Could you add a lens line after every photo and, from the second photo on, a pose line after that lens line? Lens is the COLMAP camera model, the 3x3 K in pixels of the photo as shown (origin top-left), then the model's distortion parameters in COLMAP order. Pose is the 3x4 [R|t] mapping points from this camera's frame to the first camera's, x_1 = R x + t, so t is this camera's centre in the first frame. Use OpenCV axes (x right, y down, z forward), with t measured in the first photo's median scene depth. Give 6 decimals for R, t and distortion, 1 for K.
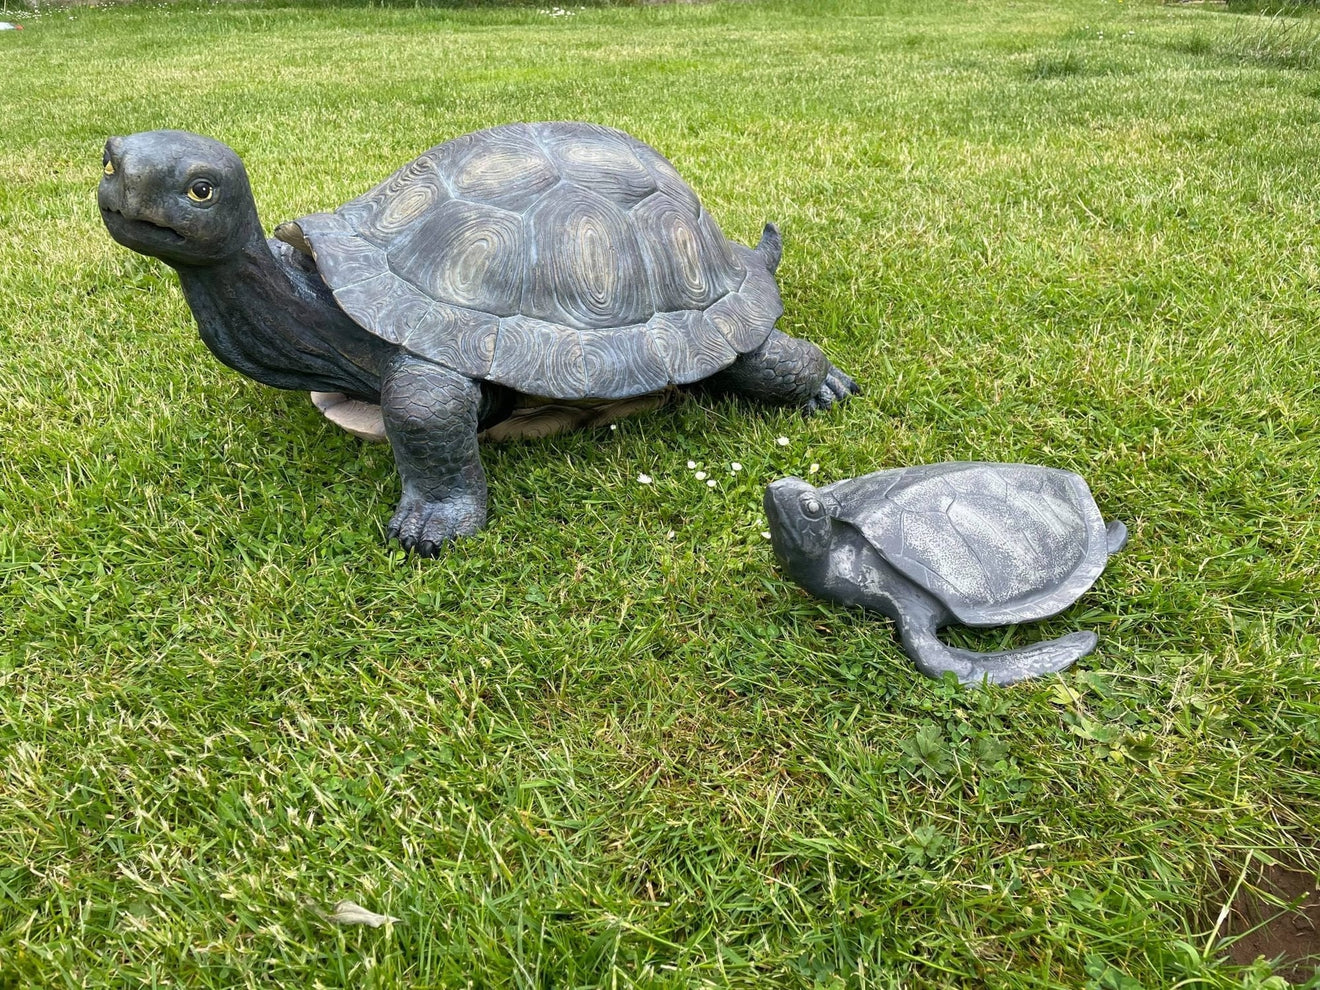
lens RADIAL K [[1015.7, 0, 675.6], [0, 1015.7, 493.2], [0, 0, 1]] dist [0.076855, -0.111527]
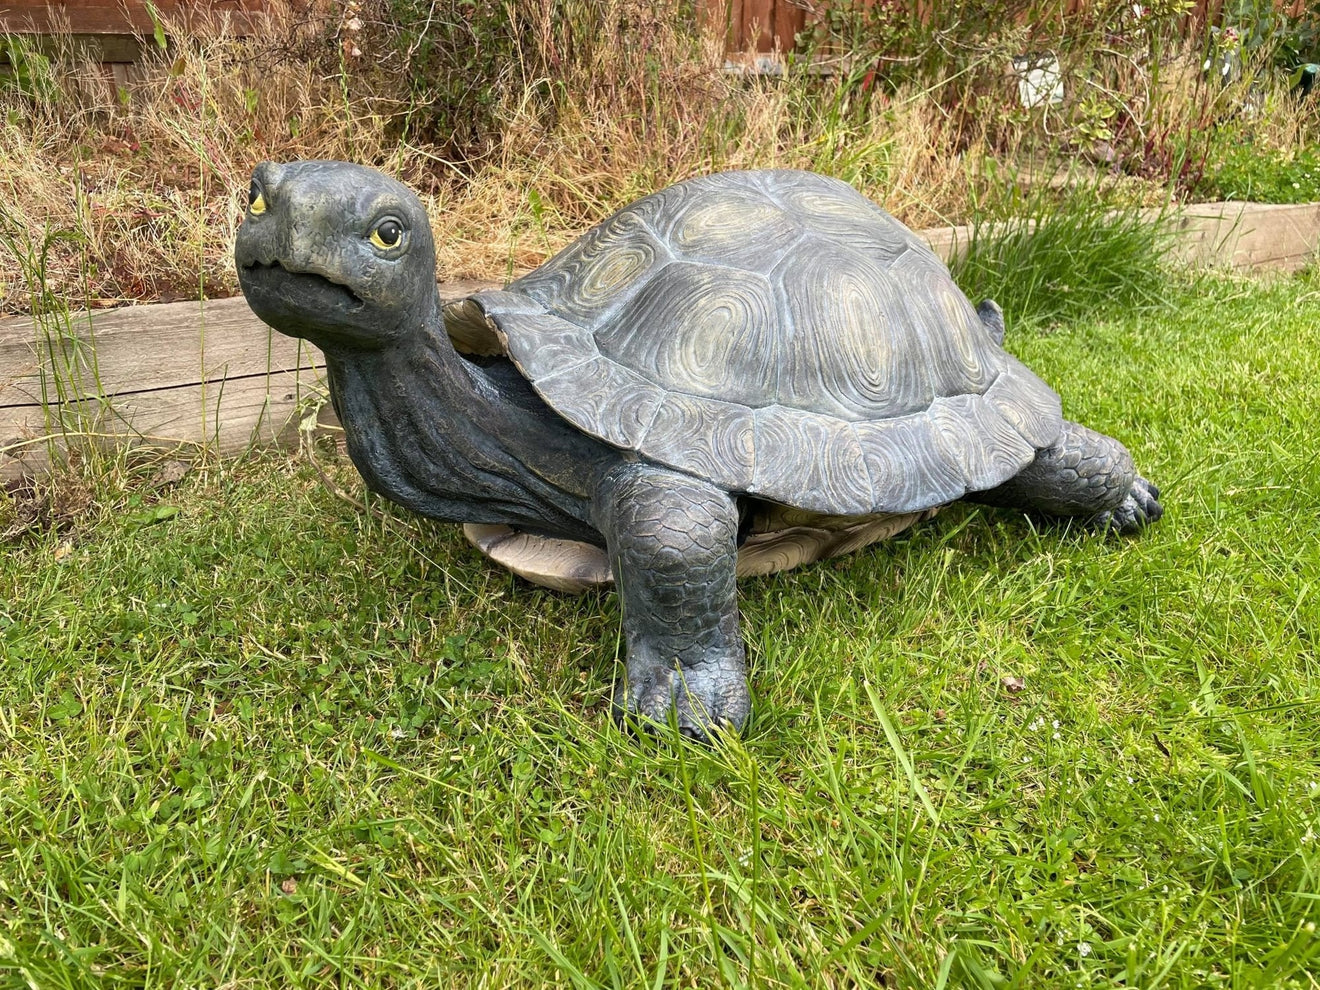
lens RADIAL K [[1015.7, 0, 659.3], [0, 1015.7, 492.7], [0, 0, 1]] dist [0.076855, -0.111527]
pose [[0.998993, -0.044011, -0.008684, -0.231082], [0.042410, 0.989679, -0.136886, -0.015744], [0.014619, 0.136380, 0.990549, 0.282016]]
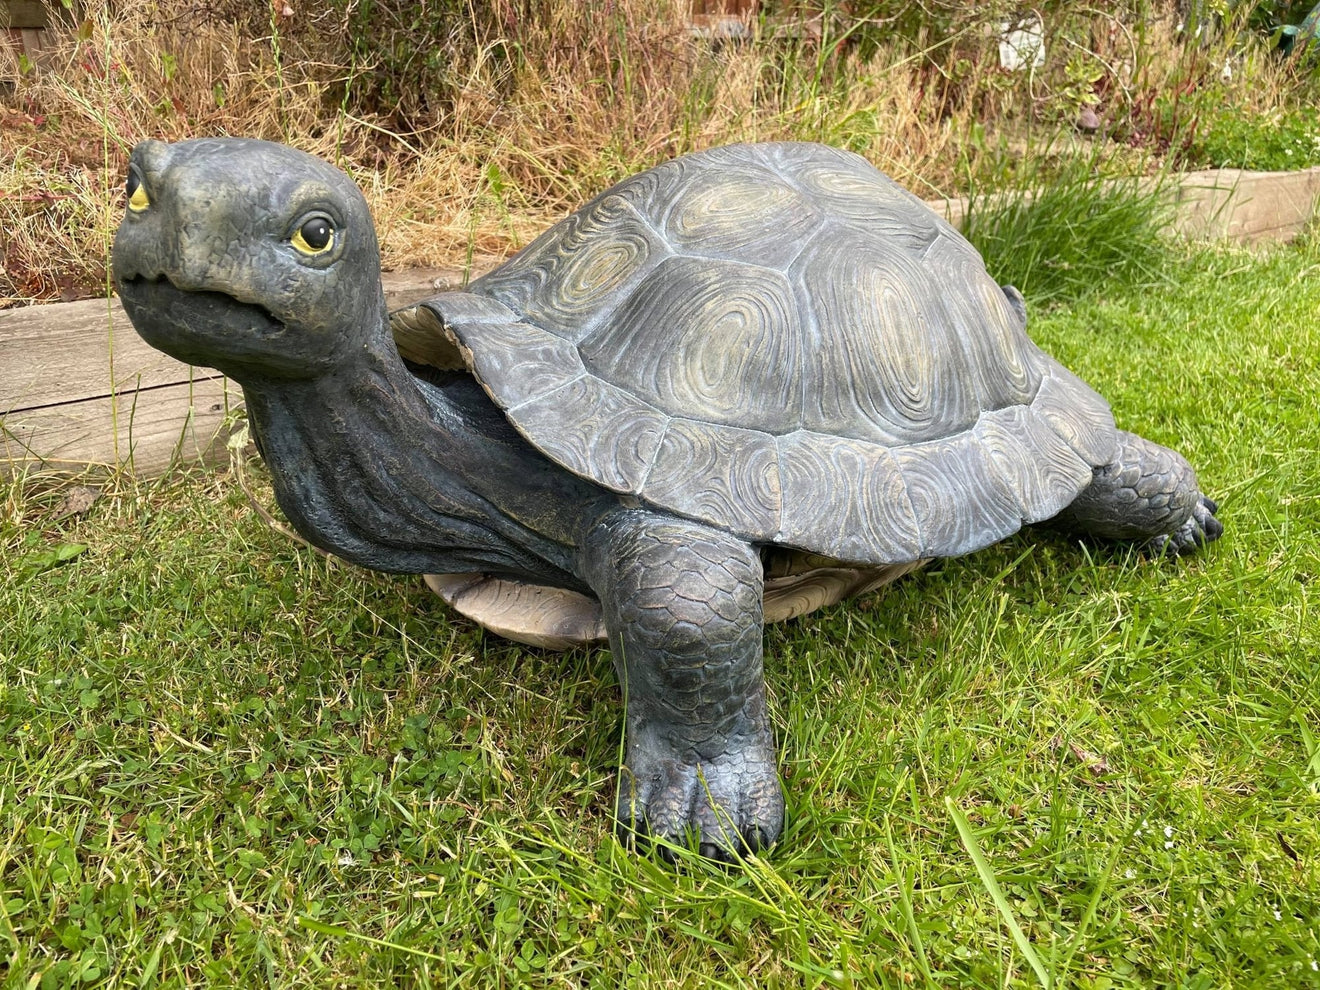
lens RADIAL K [[1015.7, 0, 657.7], [0, 1015.7, 483.1], [0, 0, 1]] dist [0.076855, -0.111527]
pose [[0.997478, -0.064423, 0.029779, -0.255842], [0.067452, 0.991025, -0.115411, -0.078786], [-0.022077, 0.117129, 0.992871, 0.403435]]
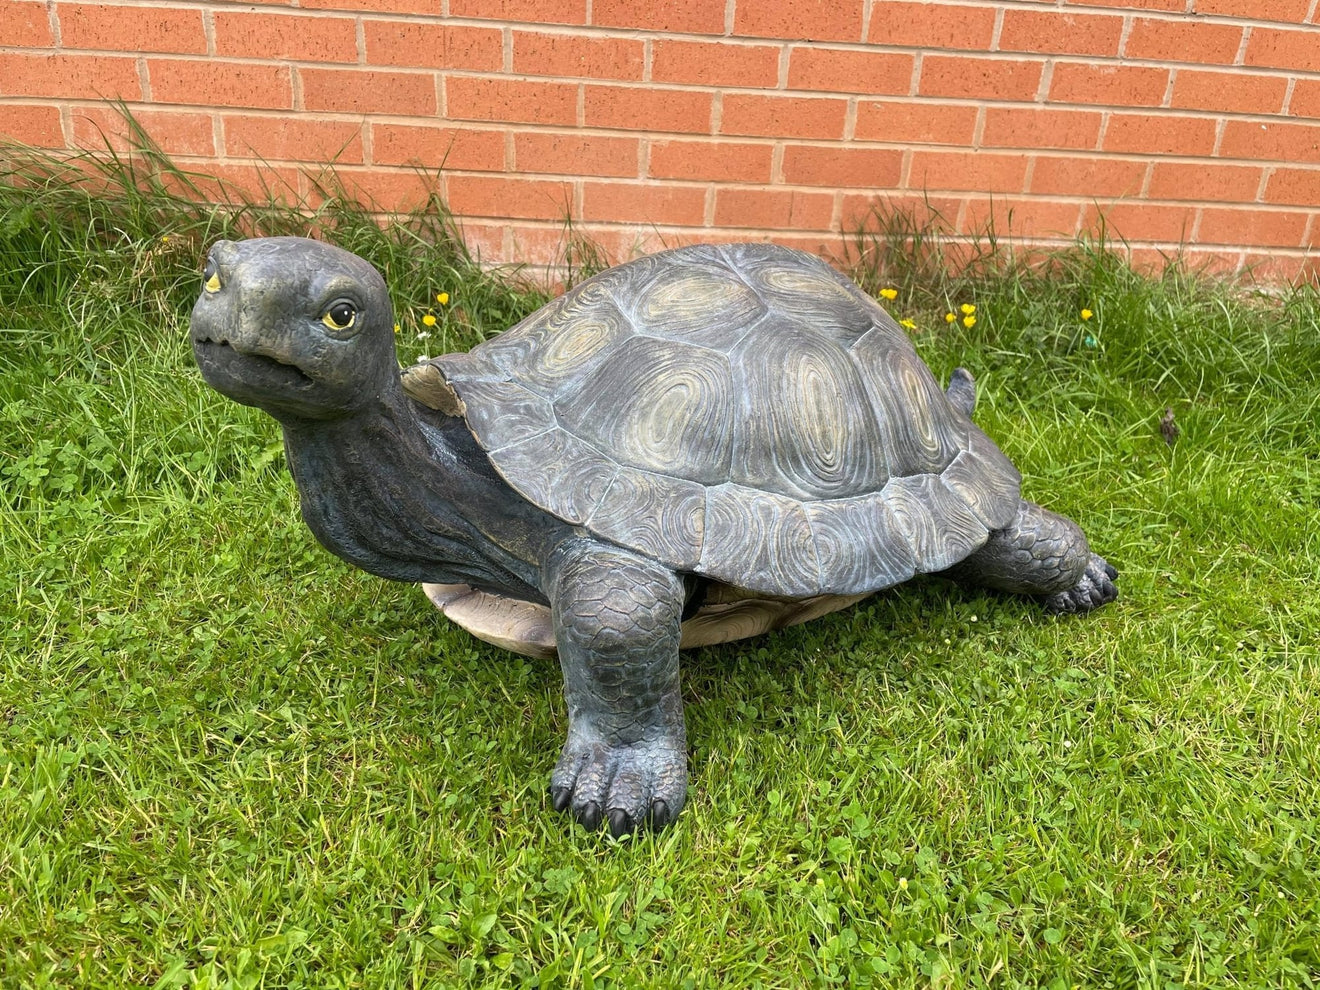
lens RADIAL K [[1015.7, 0, 669.3], [0, 1015.7, 480.9], [0, 0, 1]] dist [0.076855, -0.111527]
pose [[0.999997, -0.001433, -0.001941, -0.193509], [0.001102, 0.986927, -0.161167, -0.056391], [0.002146, 0.161164, 0.986925, 0.267883]]
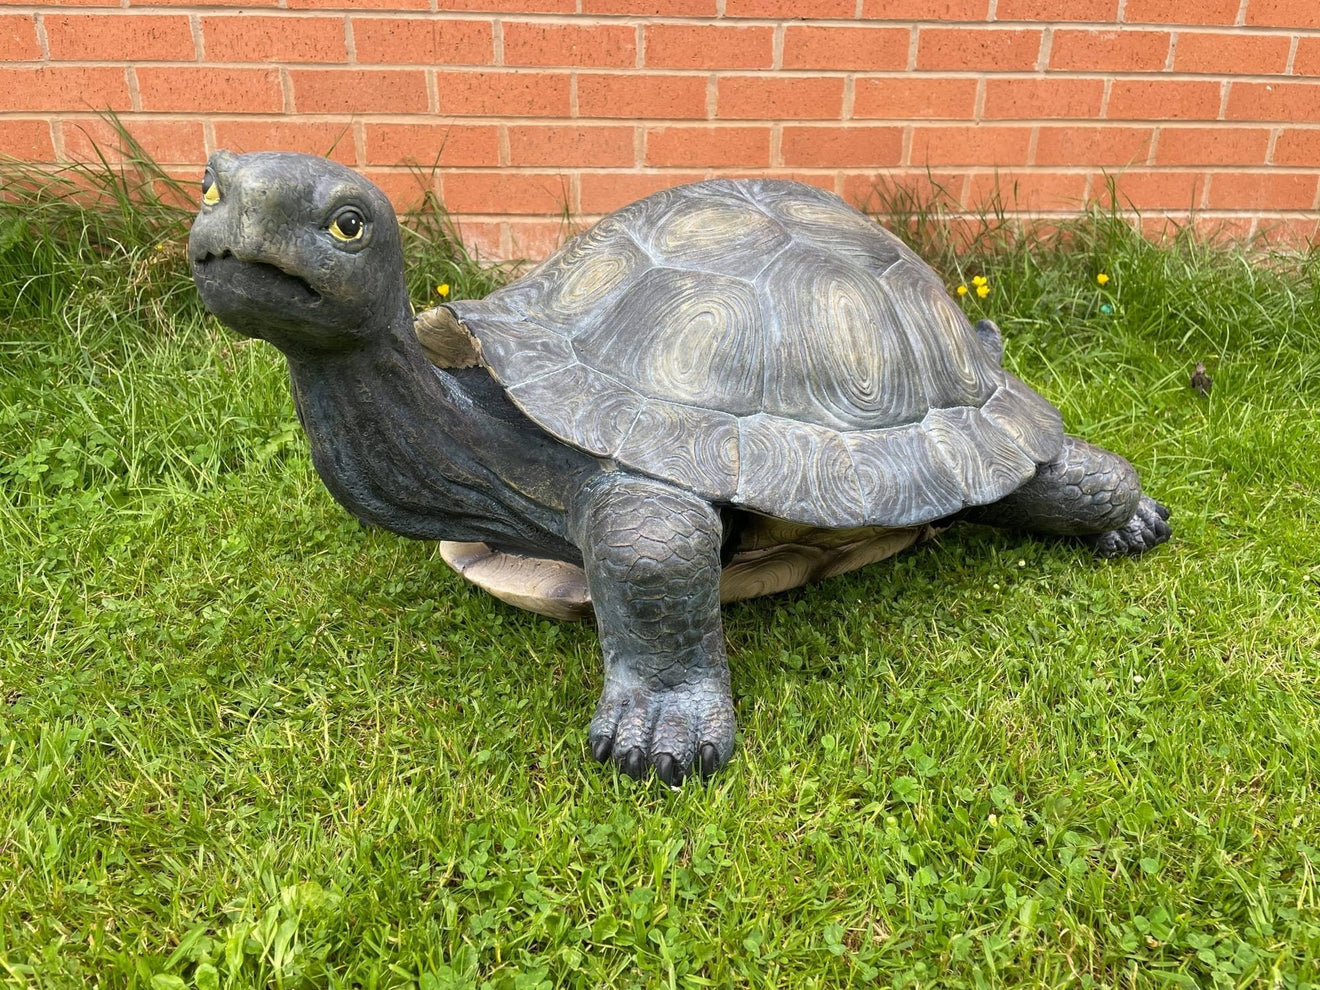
lens RADIAL K [[1015.7, 0, 654.9], [0, 1015.7, 486.1], [0, 0, 1]] dist [0.076855, -0.111527]
pose [[0.998810, -0.046760, -0.013882, -0.217150], [0.043322, 0.981195, -0.188095, 0.002171], [0.022416, 0.187270, 0.982053, 0.321132]]
